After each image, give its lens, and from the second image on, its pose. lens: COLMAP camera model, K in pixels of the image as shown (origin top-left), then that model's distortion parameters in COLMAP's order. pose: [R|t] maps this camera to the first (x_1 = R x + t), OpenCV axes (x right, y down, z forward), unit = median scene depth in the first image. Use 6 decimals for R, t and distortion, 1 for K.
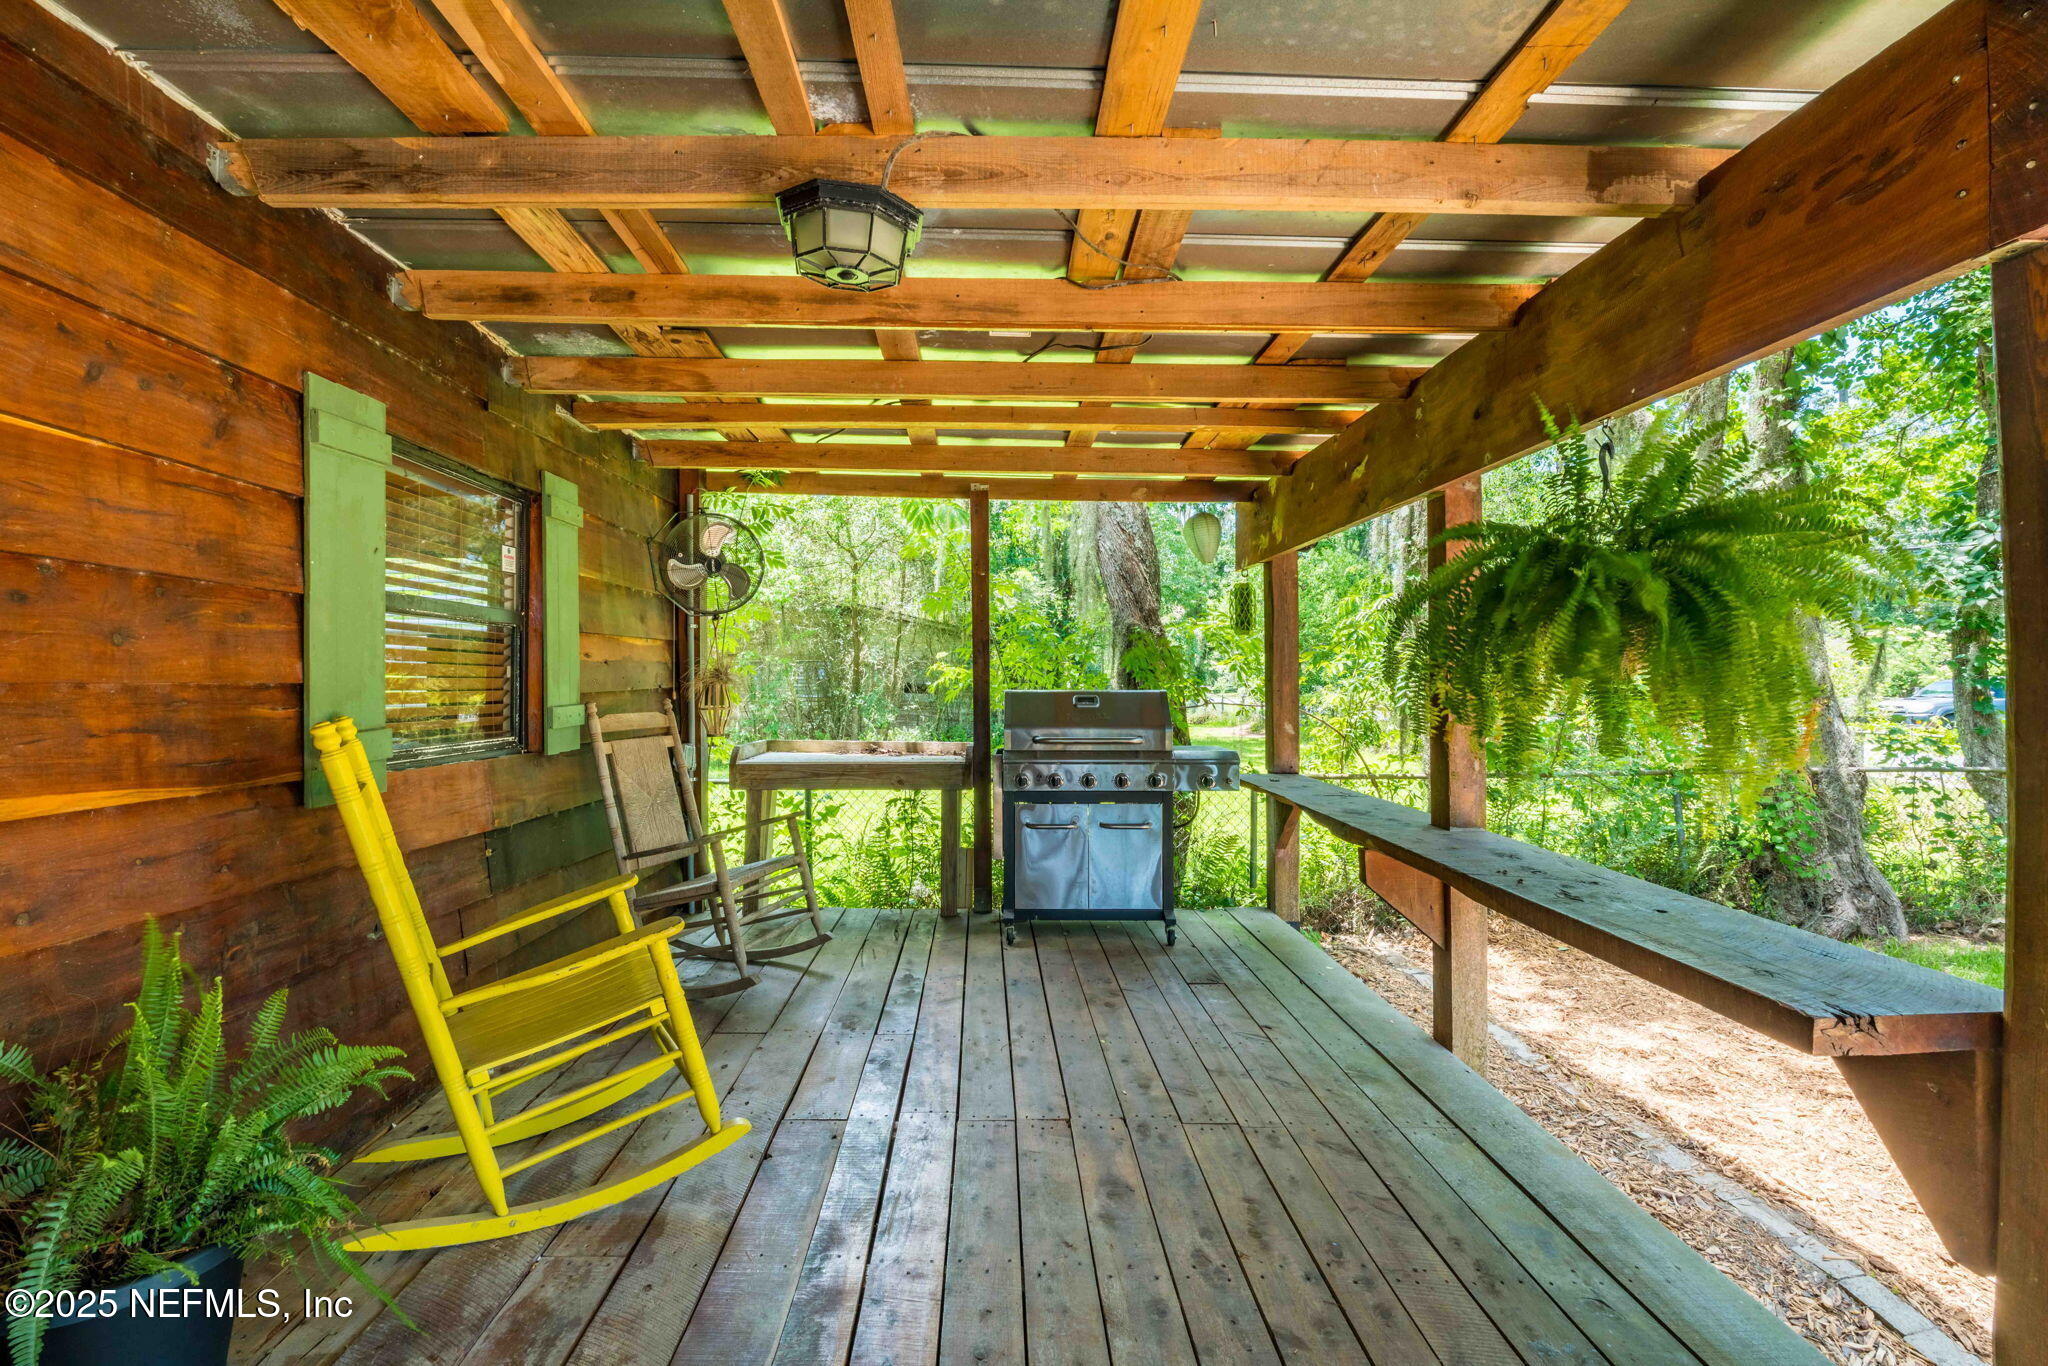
lens RADIAL K [[910.4, 0, 990.7], [0, 910.4, 668.0], [0, 0, 1]] dist [-0.008228, -0.000451]
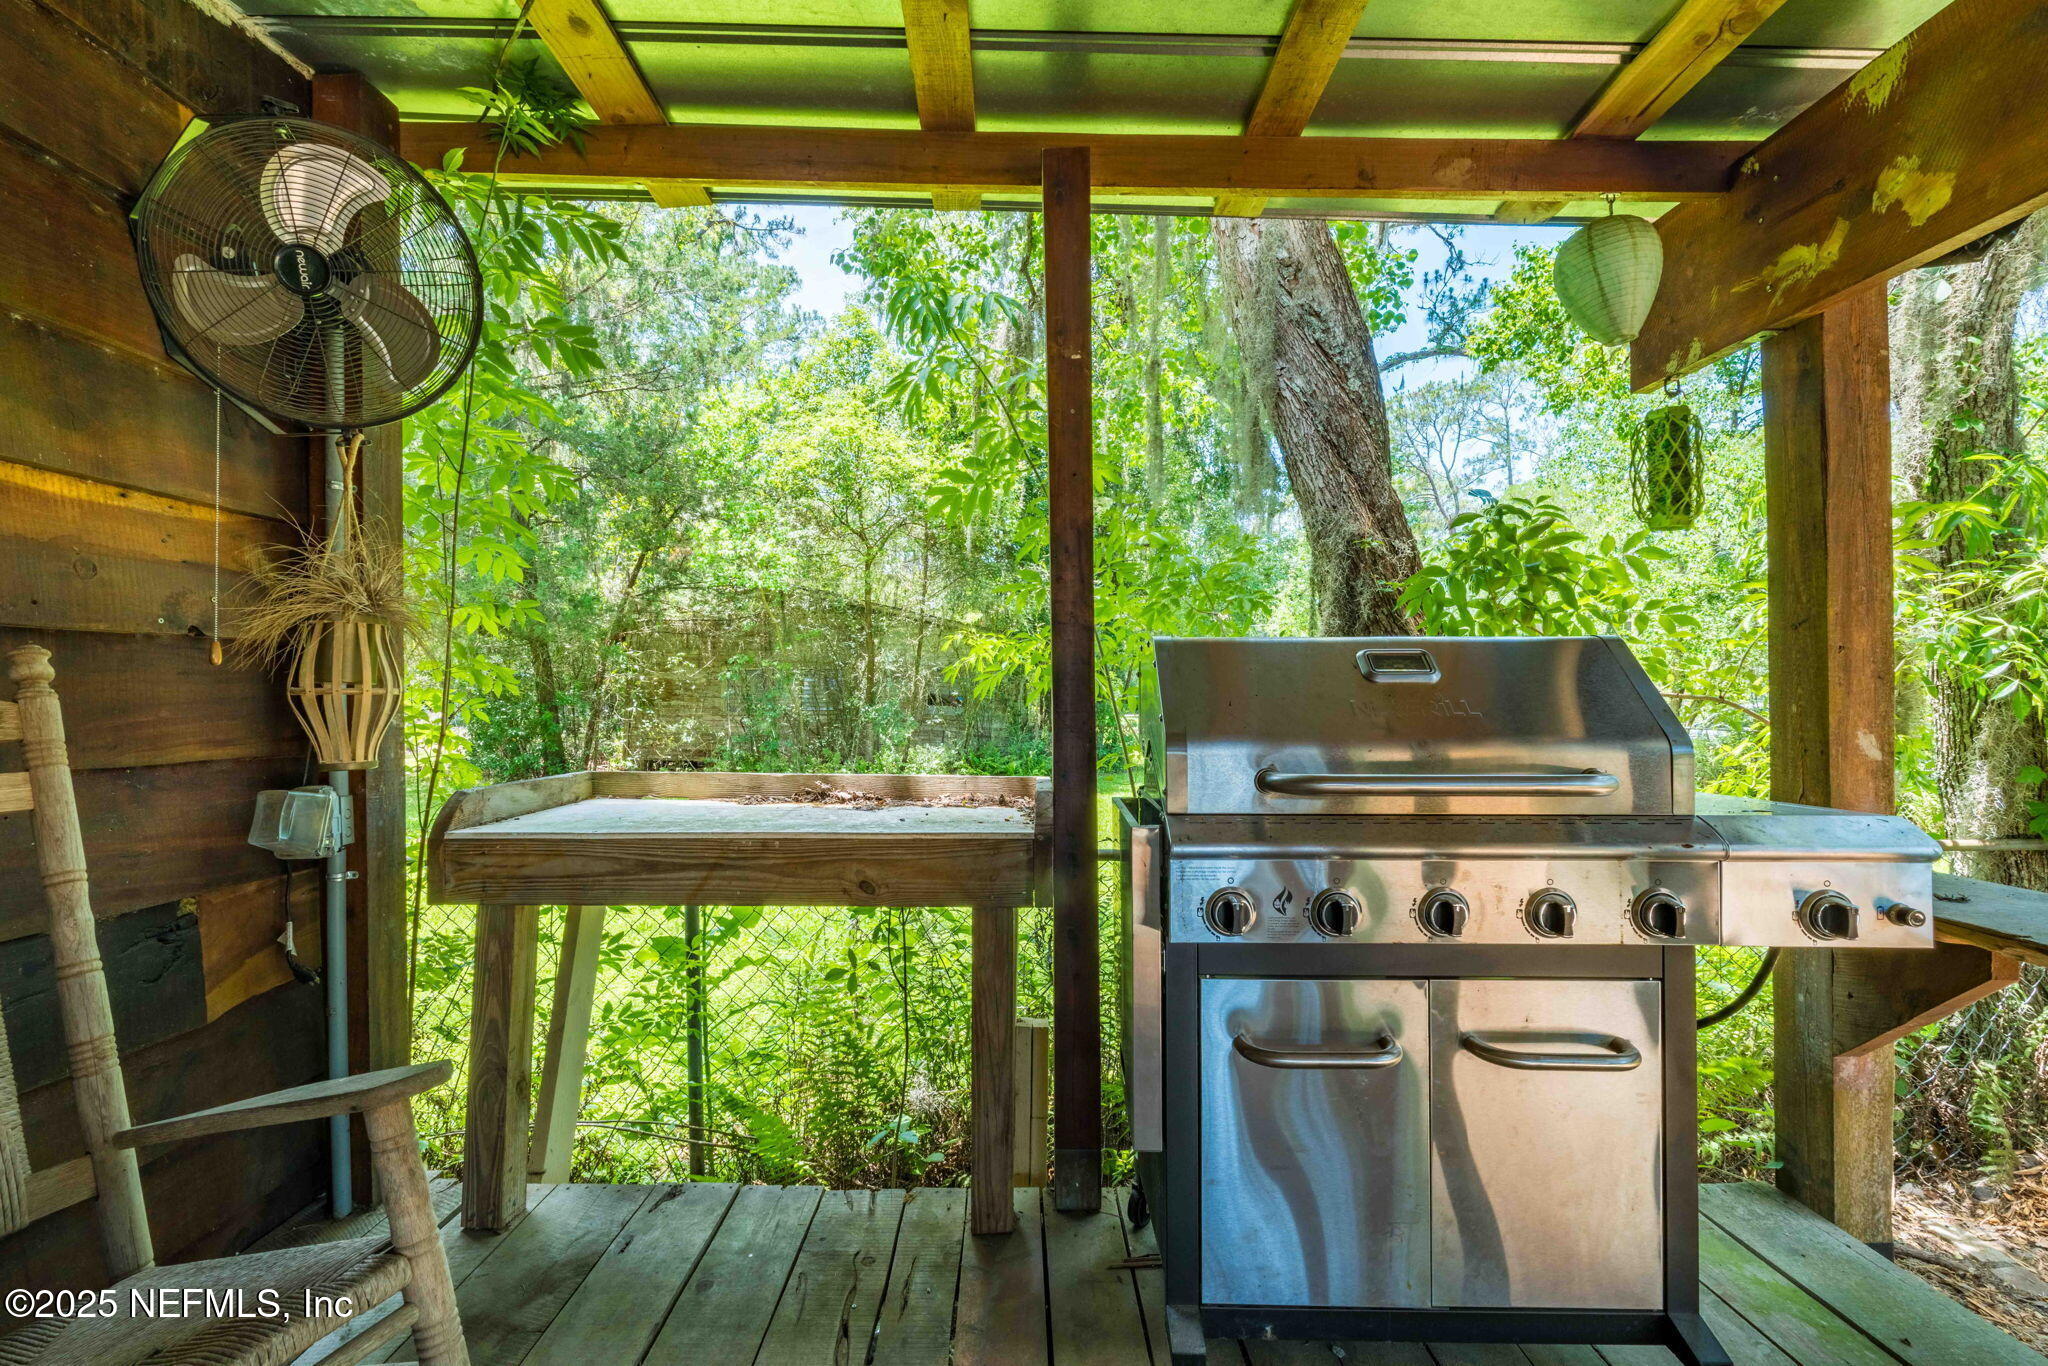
lens RADIAL K [[908.5, 0, 1016.4], [0, 908.5, 683.1], [0, 0, 1]] dist [0.000669, 0.000107]
pose [[0.999994, -0.001831, -0.002840, -0.028494], [0.001823, 0.999995, -0.002762, 0.033712], [0.002845, 0.002757, 0.999992, 0.509786]]
